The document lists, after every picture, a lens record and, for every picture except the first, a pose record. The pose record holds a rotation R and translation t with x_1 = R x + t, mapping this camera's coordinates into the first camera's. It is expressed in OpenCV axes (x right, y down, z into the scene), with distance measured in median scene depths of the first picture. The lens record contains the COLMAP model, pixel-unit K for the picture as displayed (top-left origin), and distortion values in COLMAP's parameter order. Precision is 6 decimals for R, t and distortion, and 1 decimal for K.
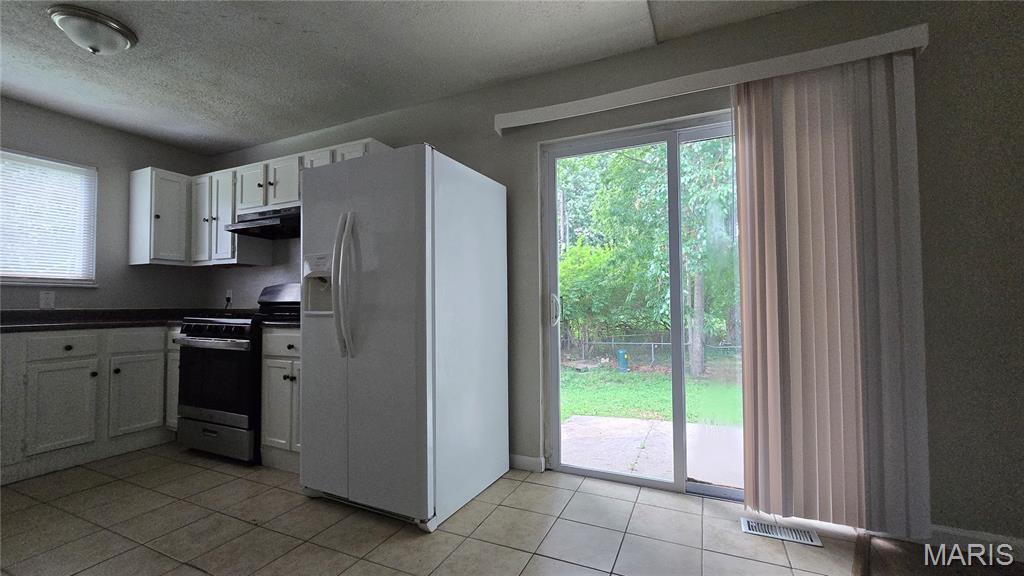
lens RADIAL K [[422.2, 0, 510.8], [0, 422.2, 293.1], [0, 0, 1]] dist [-0.002766, 0.000116]
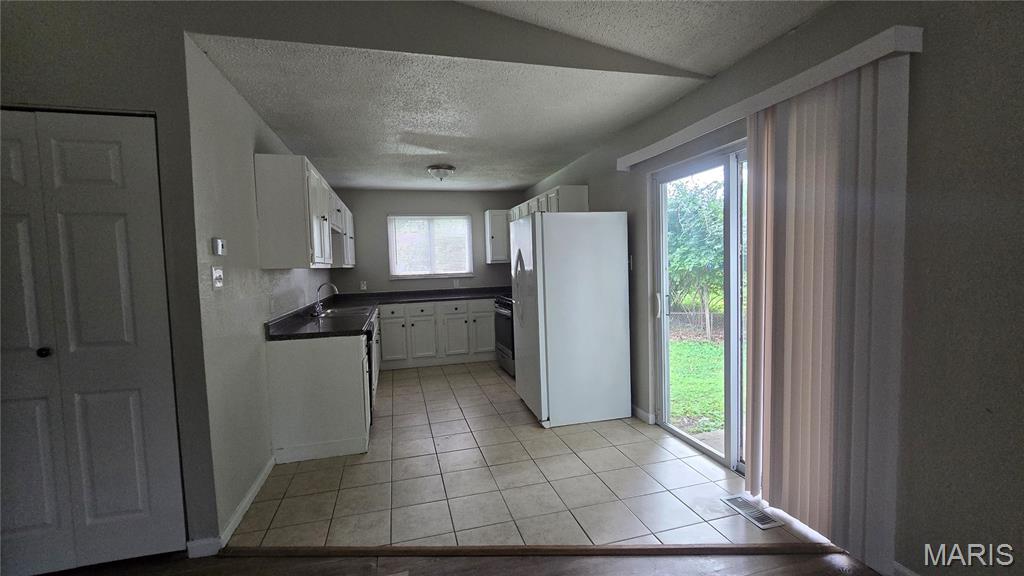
lens RADIAL K [[422.2, 0, 509.1], [0, 422.2, 290.4], [0, 0, 1]] dist [-0.002766, 0.000116]
pose [[0.642099, 0.033948, -0.765870, 0.791789], [0.045904, 0.995524, 0.082614, -0.132231], [0.765246, -0.088203, 0.637667, -0.164573]]
